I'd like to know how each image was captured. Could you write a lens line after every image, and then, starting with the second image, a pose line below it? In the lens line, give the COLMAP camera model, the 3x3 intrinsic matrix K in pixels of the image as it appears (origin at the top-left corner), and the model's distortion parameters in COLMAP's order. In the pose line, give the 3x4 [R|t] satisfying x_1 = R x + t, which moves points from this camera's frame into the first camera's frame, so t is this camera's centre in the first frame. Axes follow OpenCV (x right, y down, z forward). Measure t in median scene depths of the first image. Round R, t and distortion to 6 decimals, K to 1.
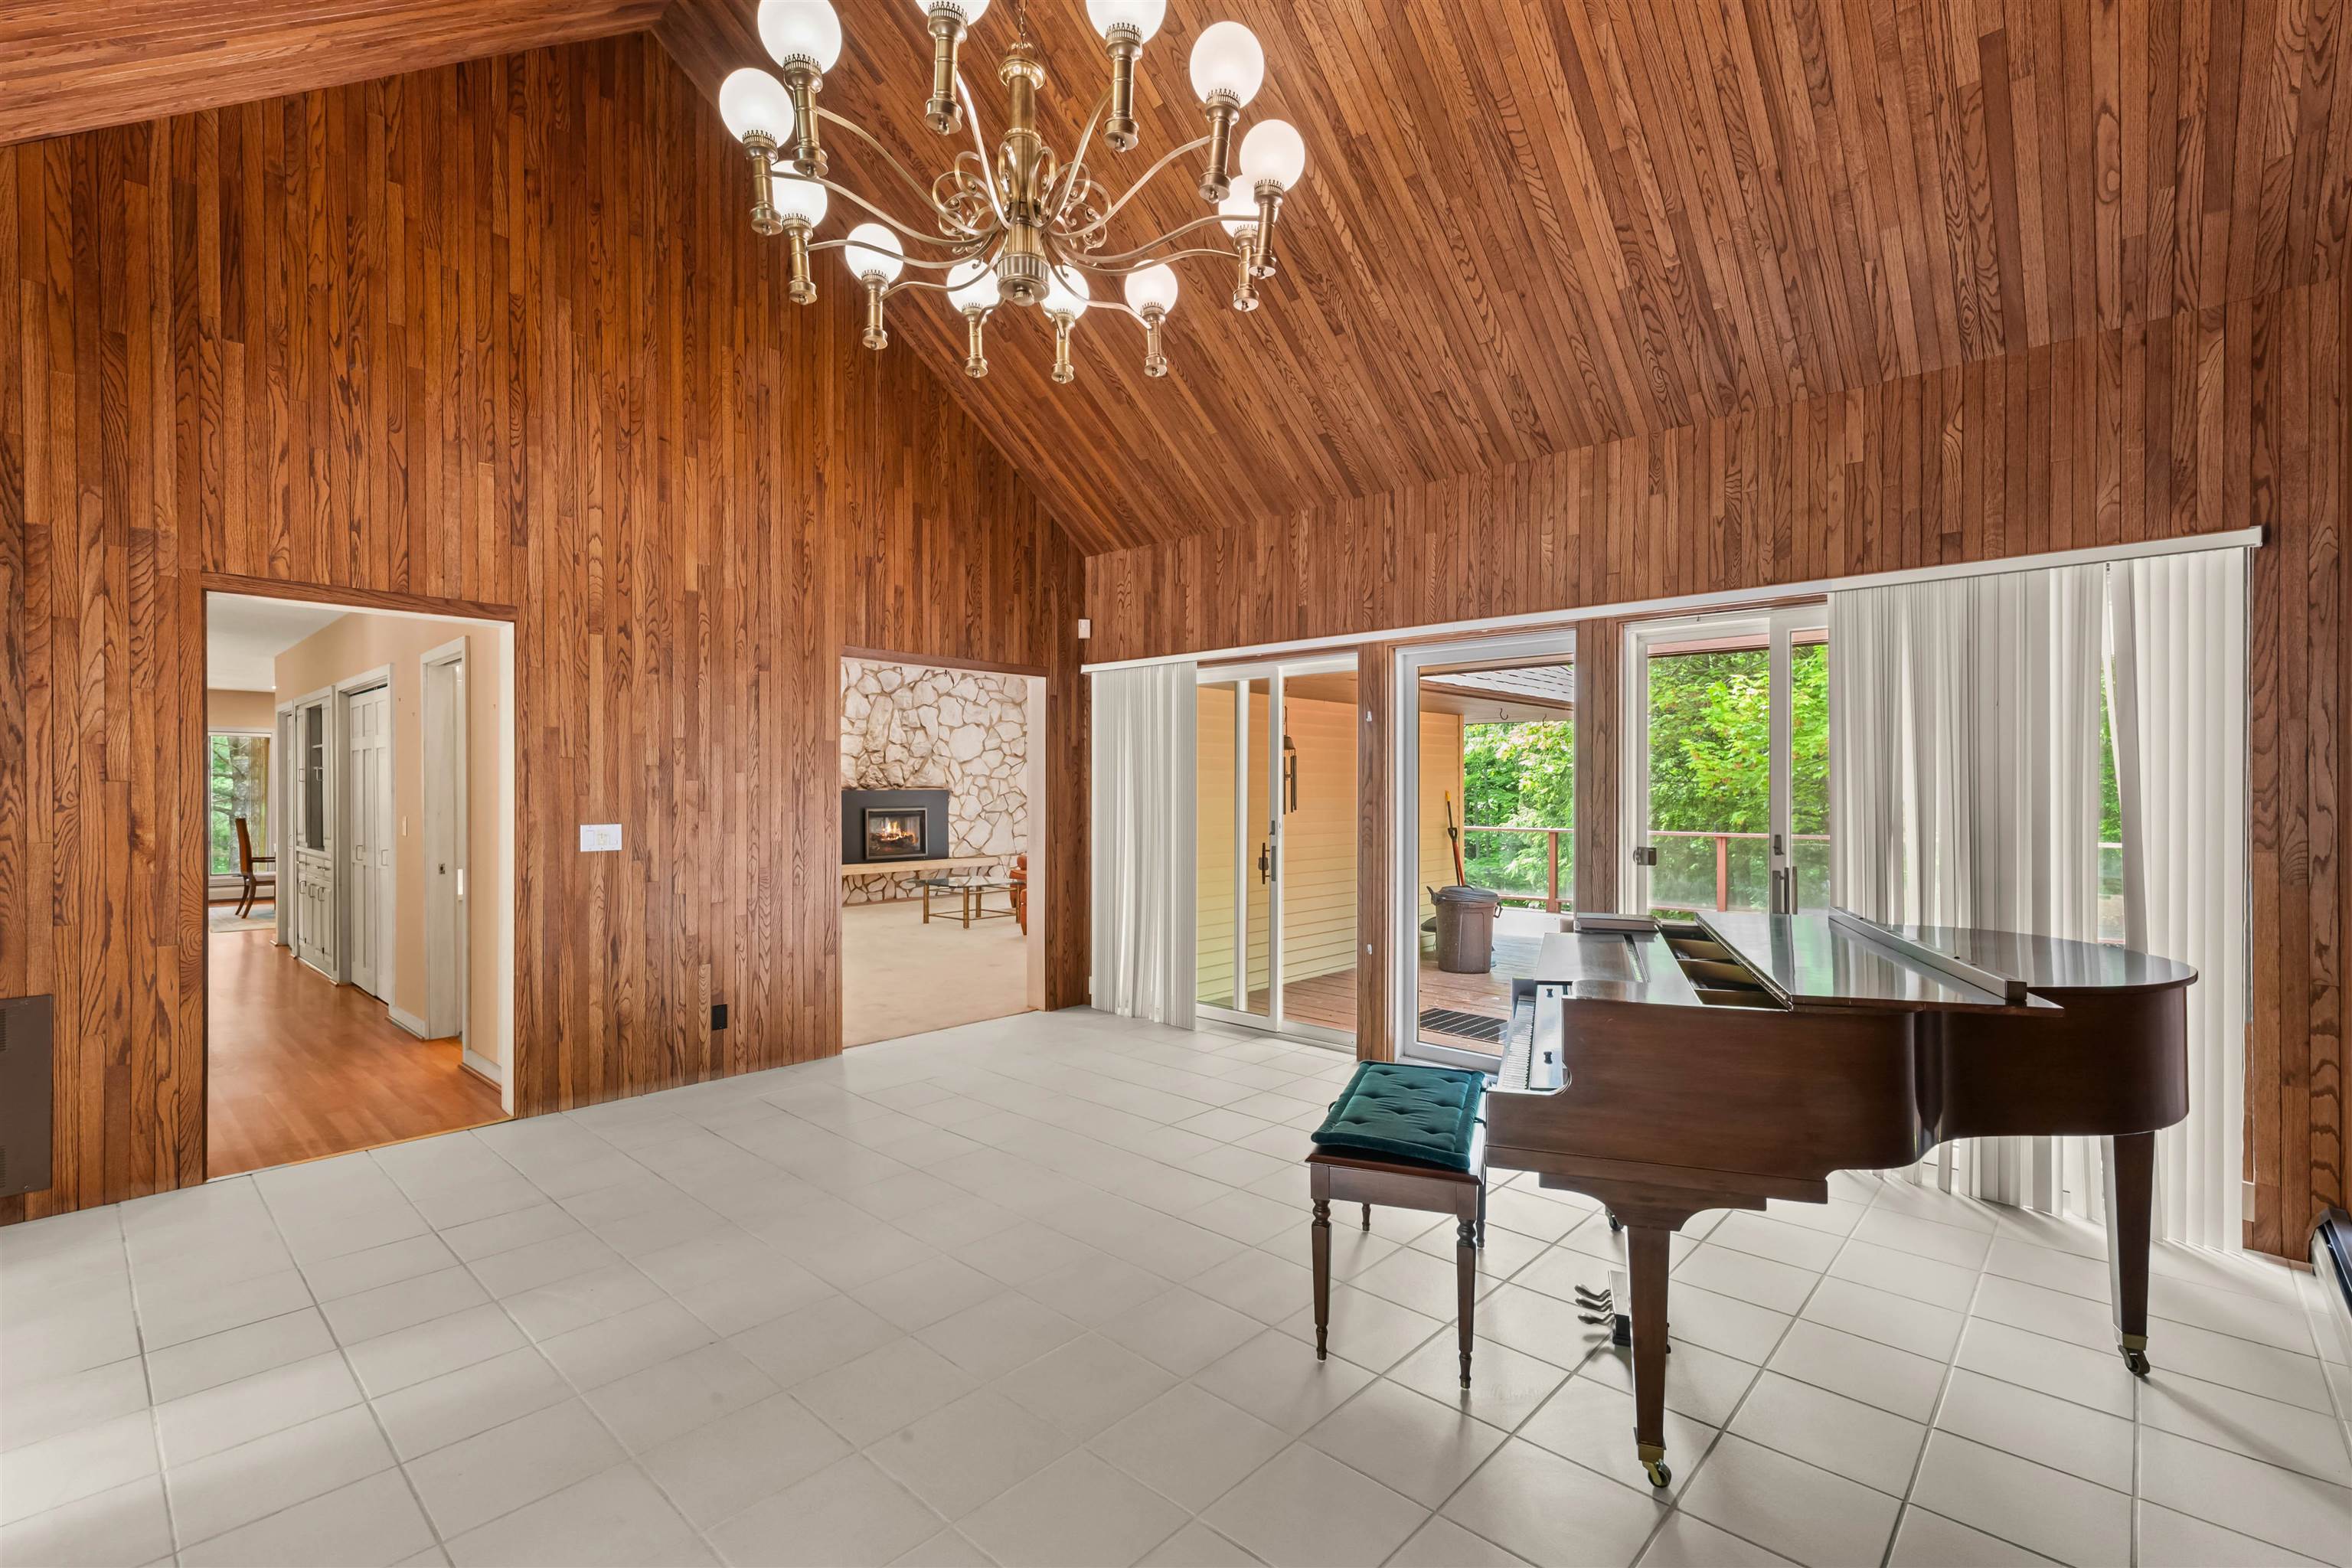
lens RADIAL K [[1049.4, 0, 1150.4], [0, 1049.4, 789.7], [0, 0, 1]] dist [0.004527, 0.001318]
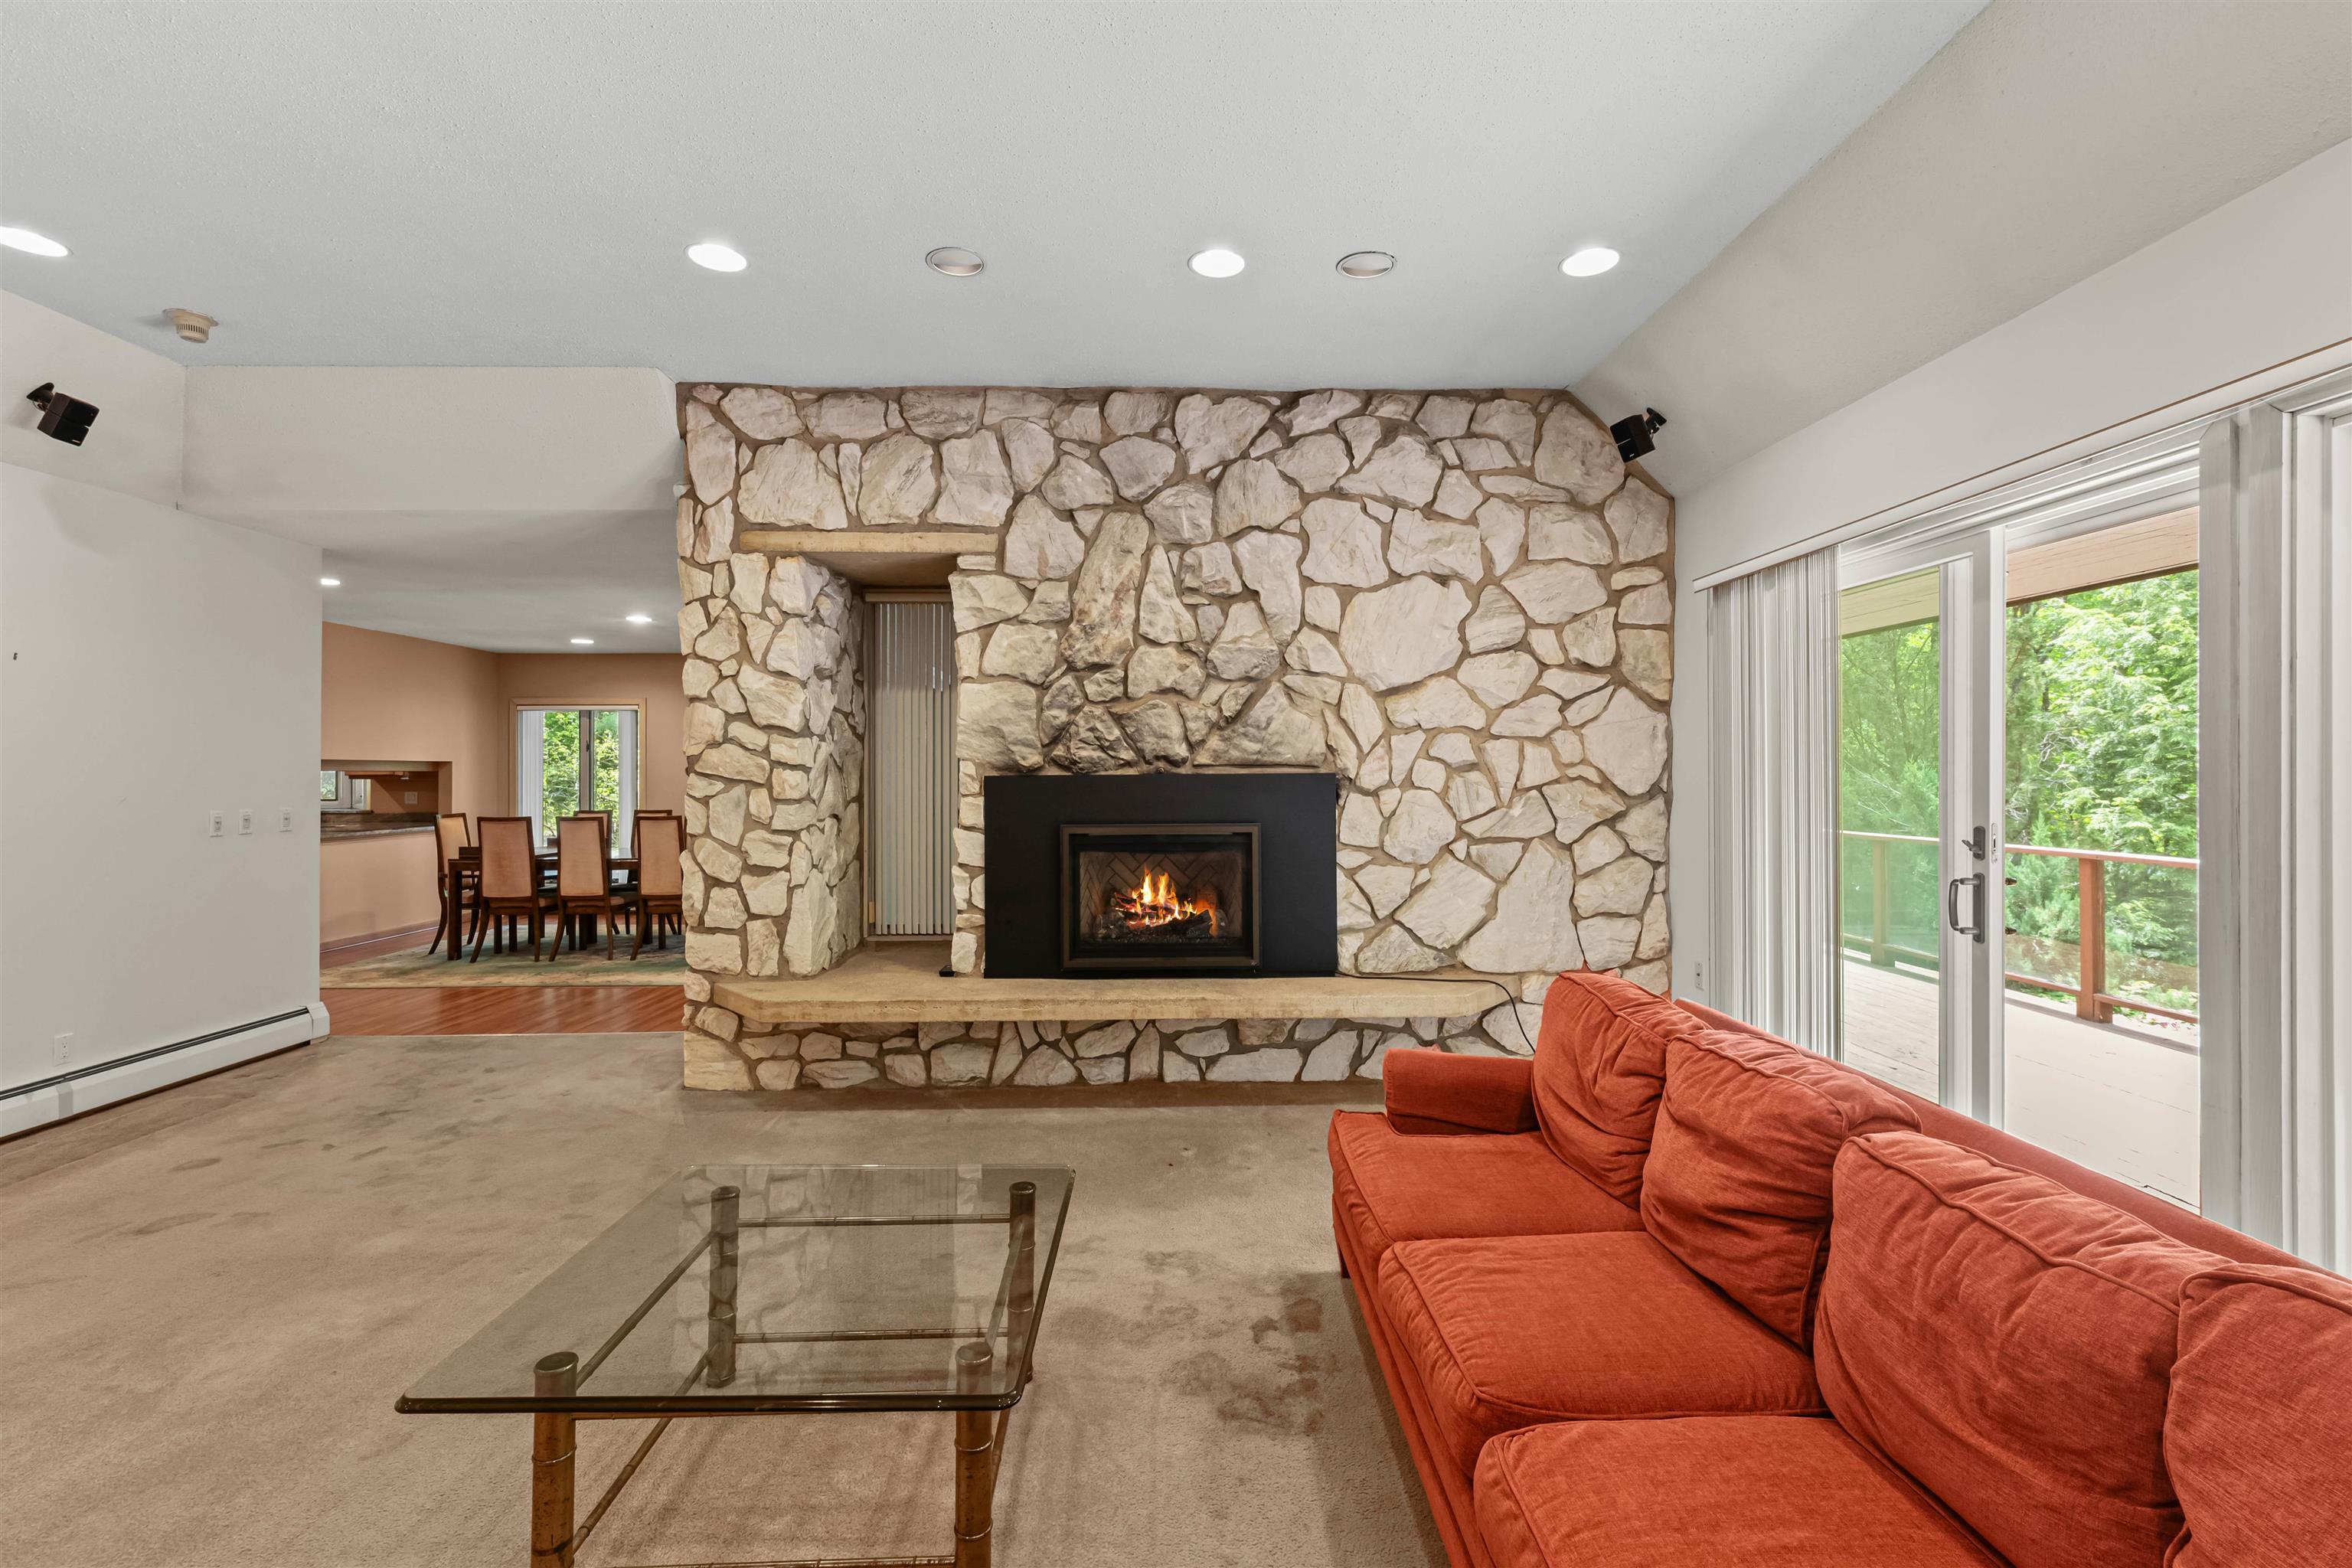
lens RADIAL K [[1049.4, 0, 1179.4], [0, 1049.4, 765.7], [0, 0, 1]] dist [0.004527, 0.001318]
pose [[0.710125, -0.006281, -0.704047, 0.010595], [0.002022, 0.999974, -0.006882, -0.000096], [0.704073, 0.003463, 0.710120, 0.738931]]
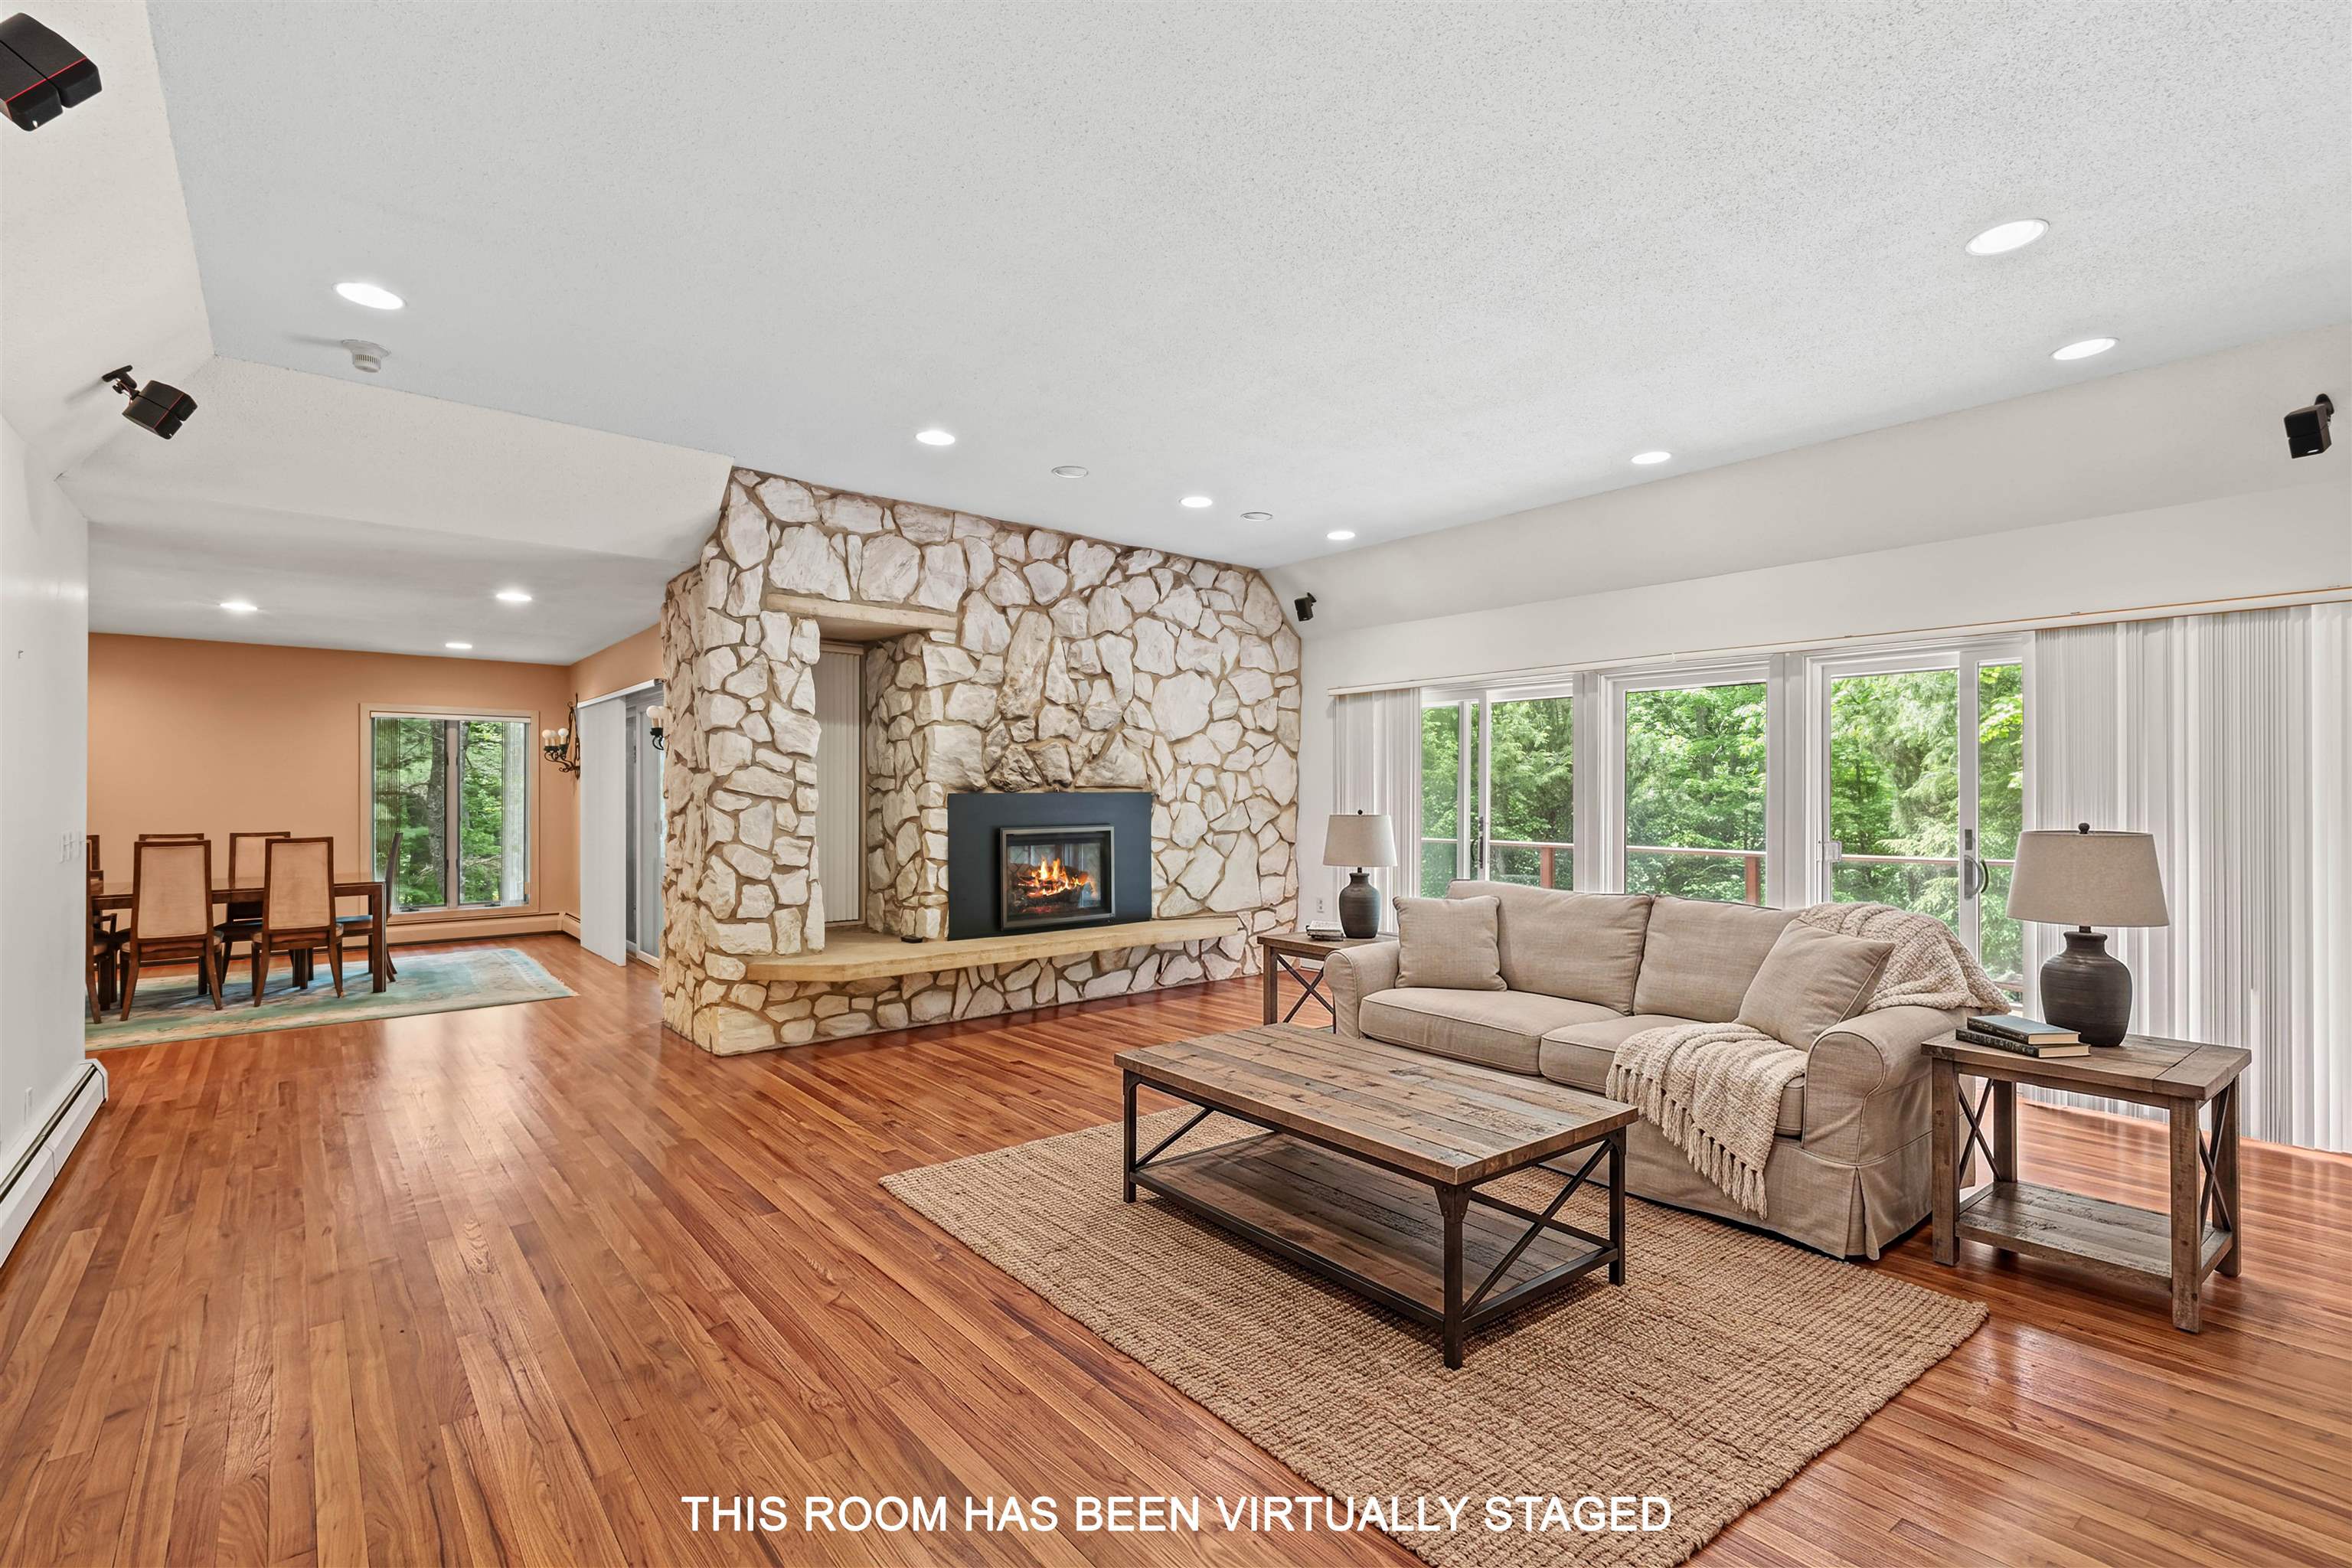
lens RADIAL K [[1049.4, 0, 1149.4], [0, 1049.4, 783.5], [0, 0, 1]] dist [0.004527, 0.001318]
pose [[0.993472, 0.000902, -0.114071, -0.134869], [-0.001764, 0.999971, -0.007451, -0.000369], [0.114061, 0.007603, 0.993445, 0.478075]]
